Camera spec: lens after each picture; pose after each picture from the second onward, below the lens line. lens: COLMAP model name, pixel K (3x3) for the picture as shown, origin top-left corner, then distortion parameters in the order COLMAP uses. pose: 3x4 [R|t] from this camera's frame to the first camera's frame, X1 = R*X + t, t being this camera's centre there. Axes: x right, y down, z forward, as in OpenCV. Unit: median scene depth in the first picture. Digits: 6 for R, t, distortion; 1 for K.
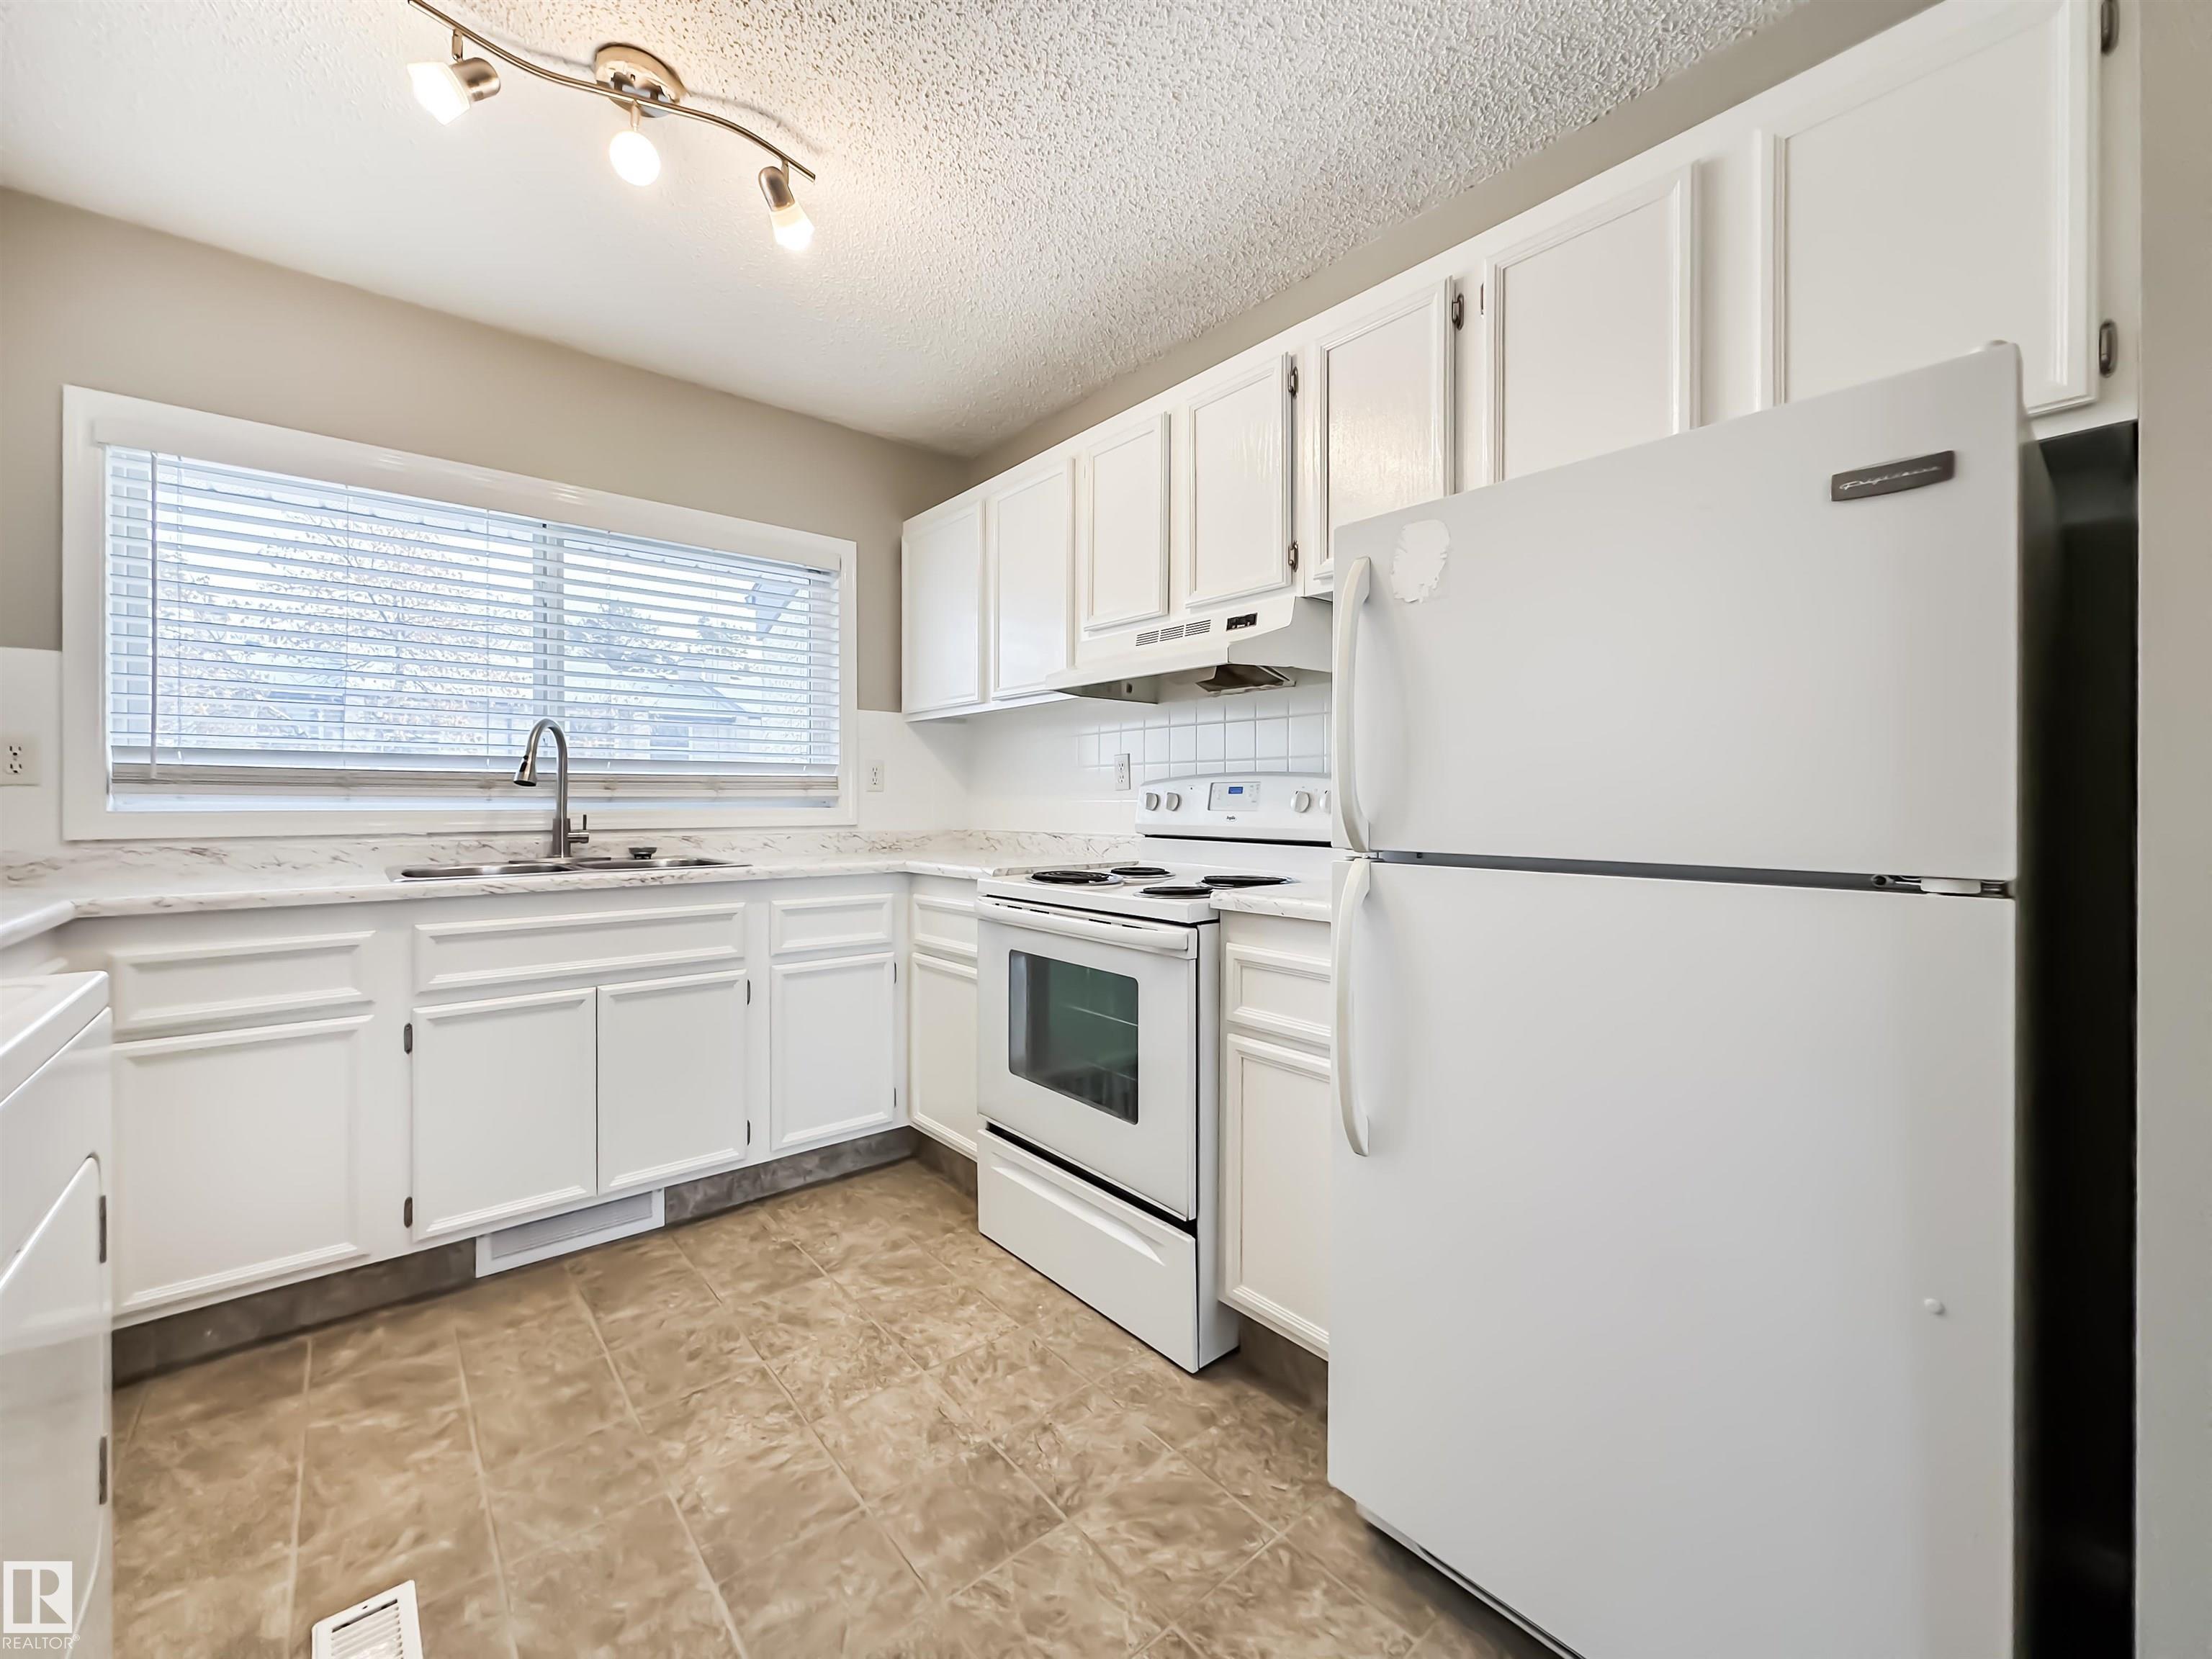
lens RADIAL K [[893.5, 0, 1086.7], [0, 893.5, 796.7], [0, 0, 1]] dist [-0.001082, 0.000174]
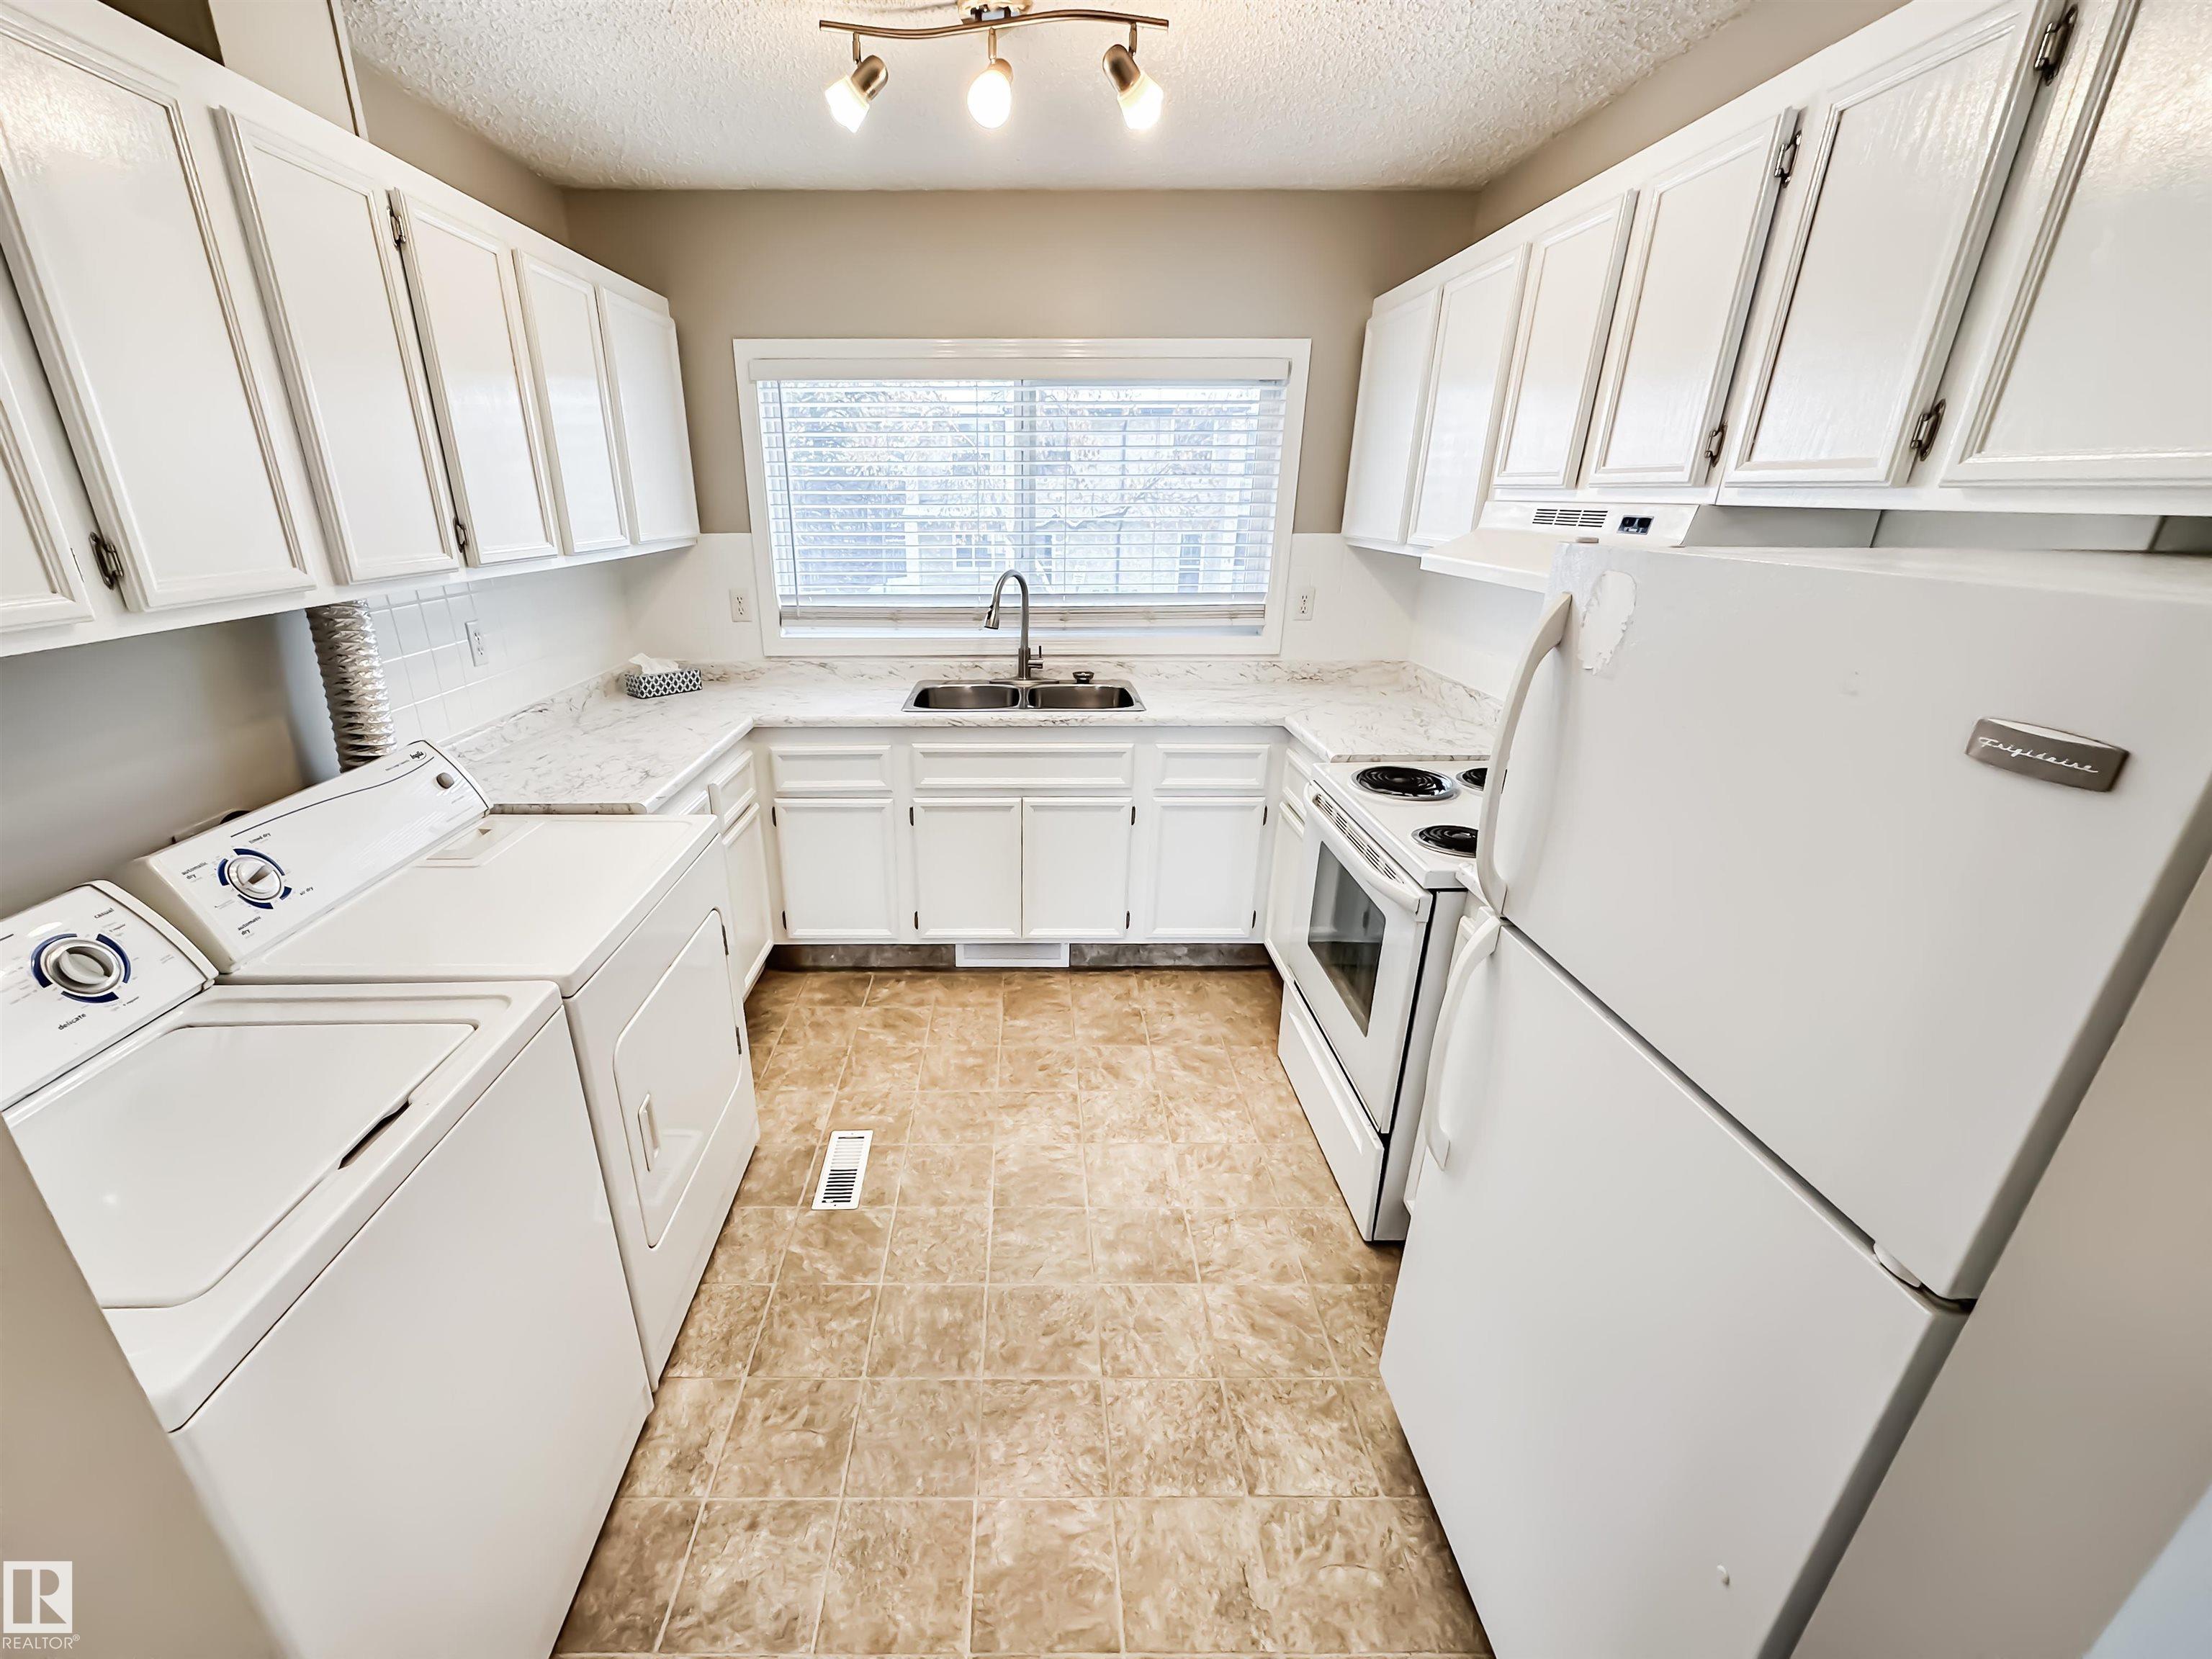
lens RADIAL K [[919.7, 0, 1020.3], [0, 919.7, 846.2], [0, 0, 1]] dist [0.000275, 0.000187]
pose [[0.768075, 0.225896, -0.599193, 0.333239], [0.006931, 0.932725, 0.360522, -0.246582], [0.640322, -0.281061, 0.714837, -0.010195]]
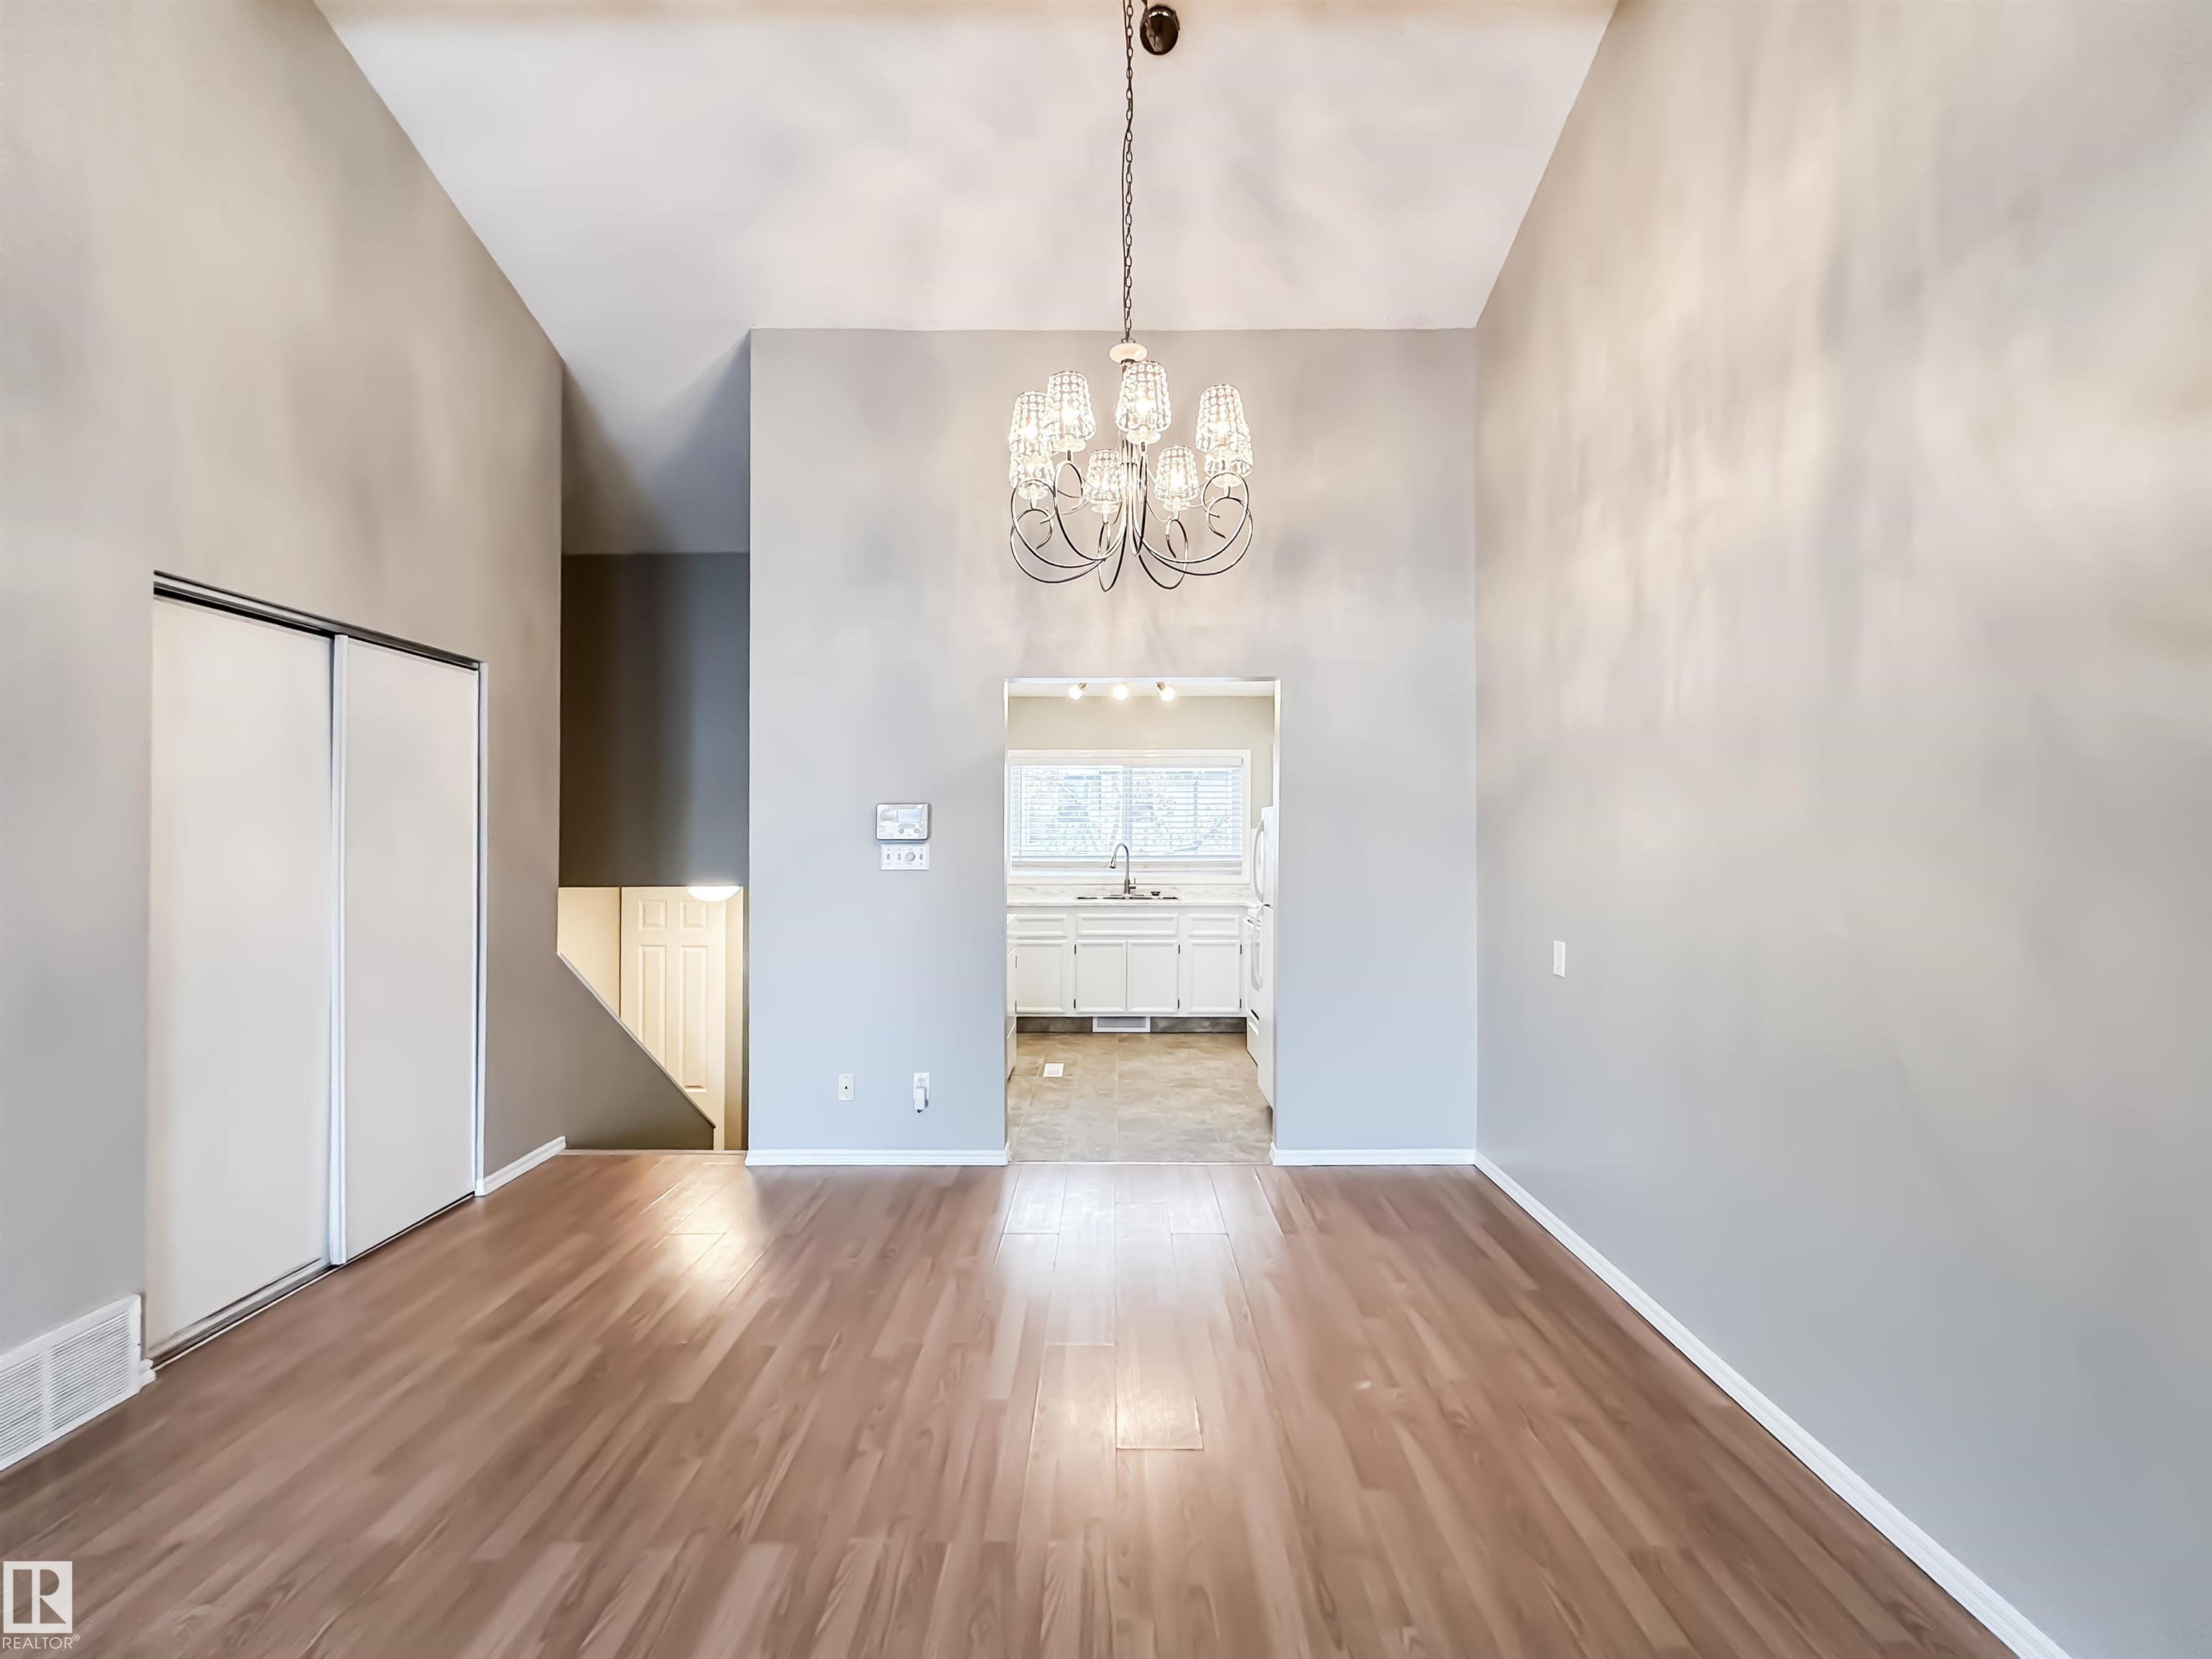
lens RADIAL K [[913.9, 0, 1112.1], [0, 913.9, 828.8], [0, 0, 1]] dist [-0.000362, 0.000161]
pose [[0.768038, -0.006173, -0.640374, 1.476047], [0.001700, 0.999970, -0.007601, -0.139908], [0.640401, 0.004749, 0.768026, -1.467205]]
